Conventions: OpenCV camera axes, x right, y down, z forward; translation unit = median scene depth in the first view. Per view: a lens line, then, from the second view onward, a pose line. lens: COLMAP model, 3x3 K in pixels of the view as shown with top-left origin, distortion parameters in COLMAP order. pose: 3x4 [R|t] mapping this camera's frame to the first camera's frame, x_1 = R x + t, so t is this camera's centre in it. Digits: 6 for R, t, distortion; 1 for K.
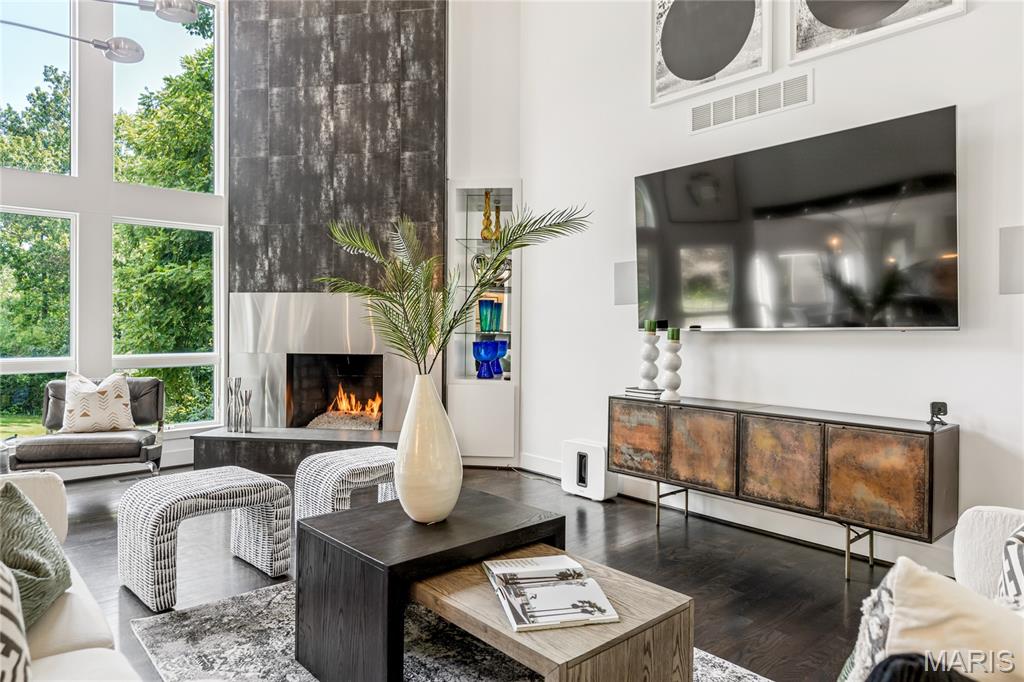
lens RADIAL K [[638.6, 0, 501.8], [0, 638.6, 327.9], [0, 0, 1]] dist [0.009441, 0.000420]
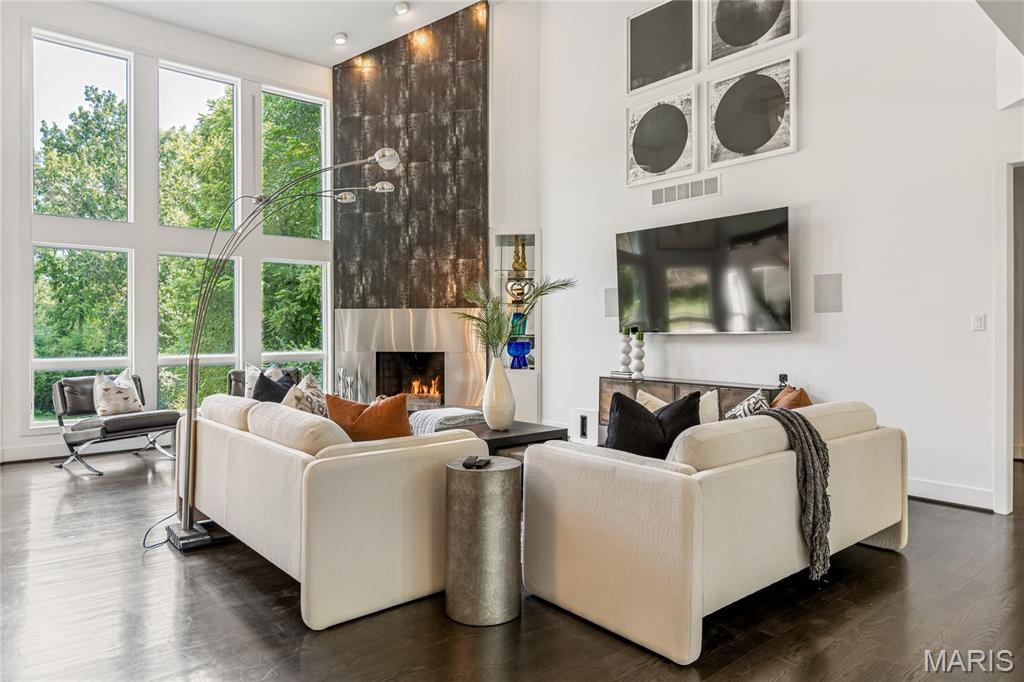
lens RADIAL K [[638.6, 0, 503.6], [0, 638.6, 330.6], [0, 0, 1]] dist [0.009441, 0.000420]
pose [[0.999703, -0.007037, -0.023319, -0.020807], [0.007047, 0.999975, 0.000340, -0.005171], [0.023316, -0.000504, 0.999728, -0.413227]]
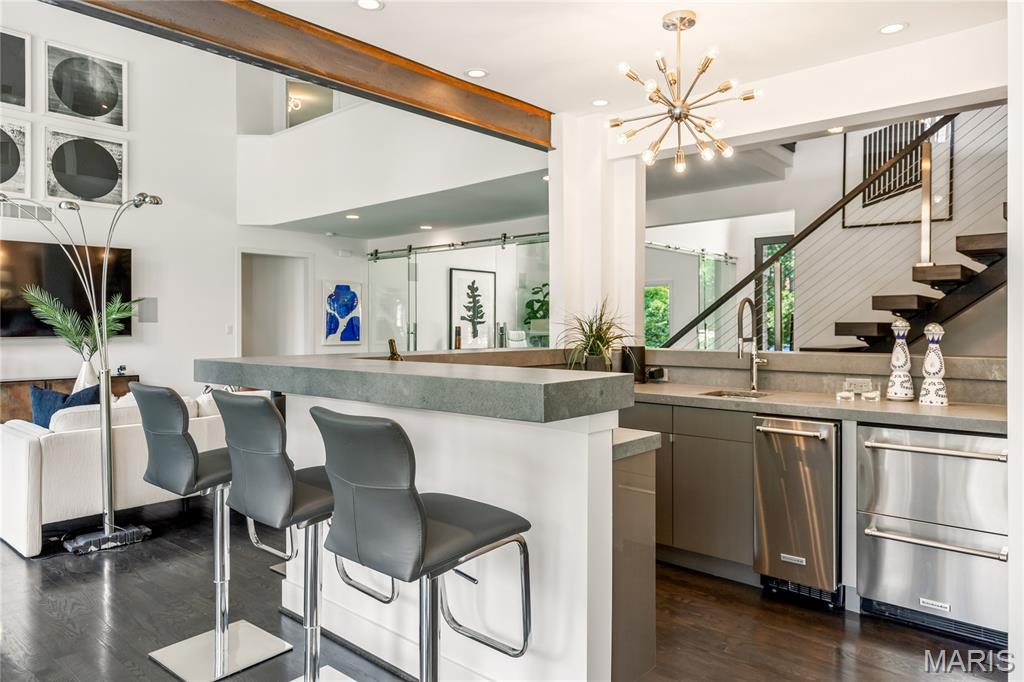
lens RADIAL K [[660.2, 0, 510.9], [0, 660.2, 335.2], [0, 0, 1]] dist [0.006054, -0.000843]
pose [[-0.101877, -0.019446, 0.994607, -1.099817], [-0.000511, 0.999810, 0.019495, -0.028356], [-0.994797, 0.001478, -0.101868, -0.127514]]
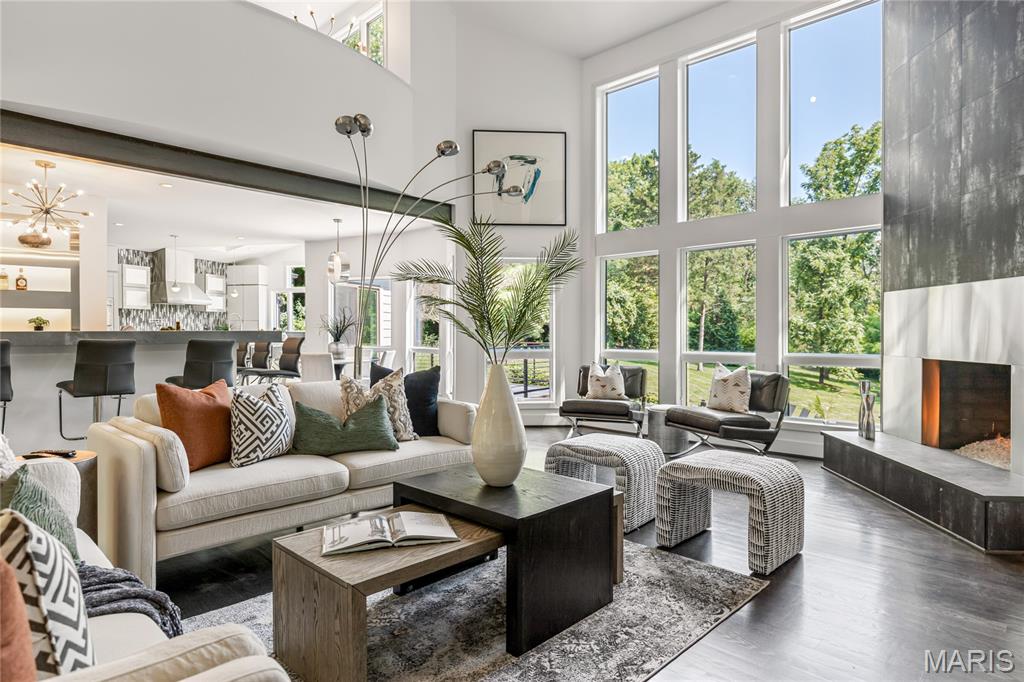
lens RADIAL K [[585.4, 0, 514.9], [0, 585.4, 335.1], [0, 0, 1]] dist [-0.000592, -0.001463]
pose [[0.063147, -0.000383, -0.998004, 0.422121], [0.003134, 0.999995, -0.000186, 0.006824], [0.997999, -0.003116, 0.063148, 0.404720]]
